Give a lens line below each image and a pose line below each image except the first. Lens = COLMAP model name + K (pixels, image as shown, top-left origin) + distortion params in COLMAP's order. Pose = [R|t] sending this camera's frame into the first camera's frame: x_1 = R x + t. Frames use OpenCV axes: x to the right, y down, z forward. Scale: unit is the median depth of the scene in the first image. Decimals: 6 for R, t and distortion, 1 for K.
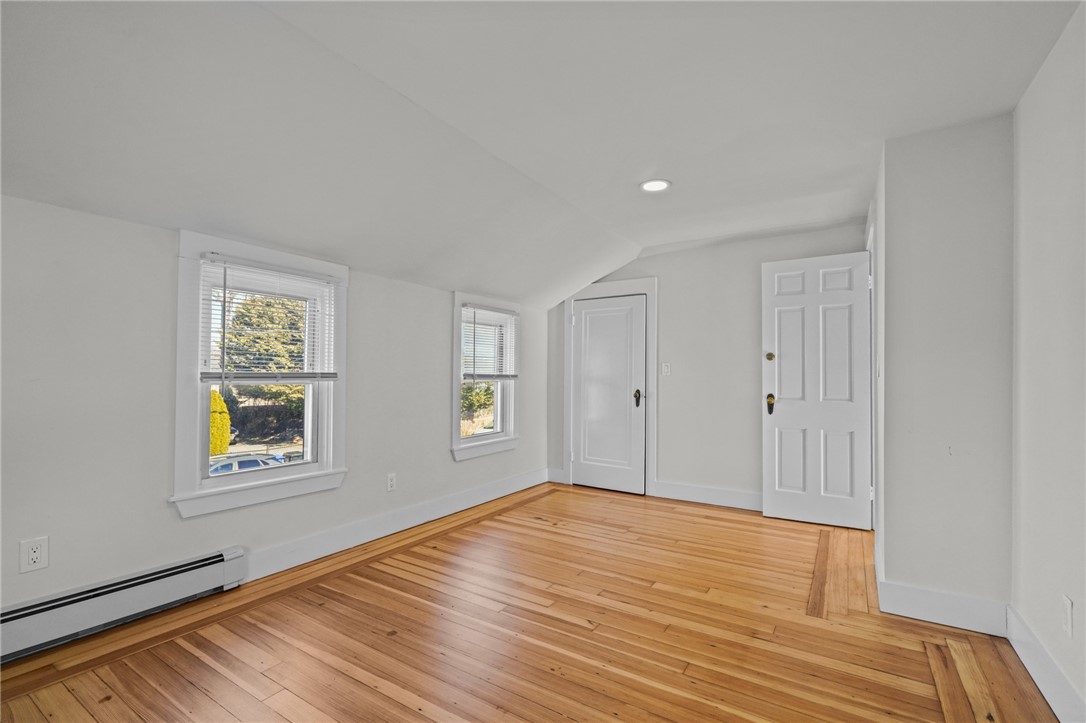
lens RADIAL K [[490.5, 0, 545.3], [0, 490.5, 364.9], [0, 0, 1]] dist [-0.003600, -0.000038]
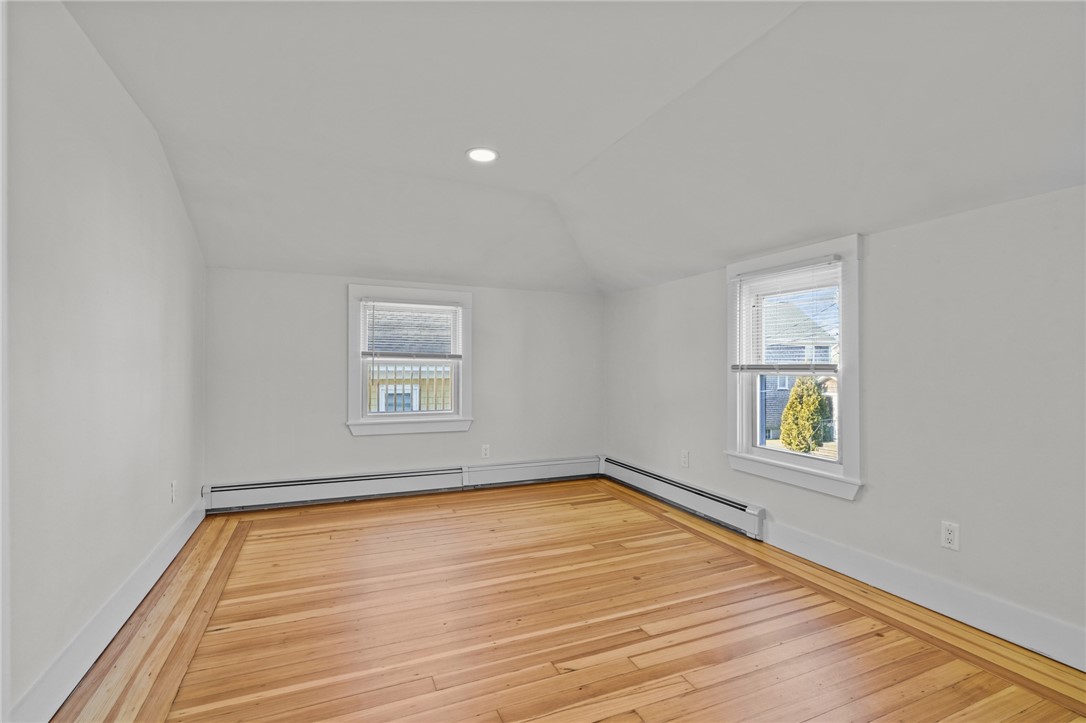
lens RADIAL K [[493.7, 0, 541.3], [0, 493.7, 358.9], [0, 0, 1]] dist [-0.003840, 0.000536]
pose [[-0.565953, -0.023852, -0.824092, 0.581265], [0.006855, 0.999411, -0.033634, 0.031768], [0.824409, -0.024684, -0.565456, 1.045314]]
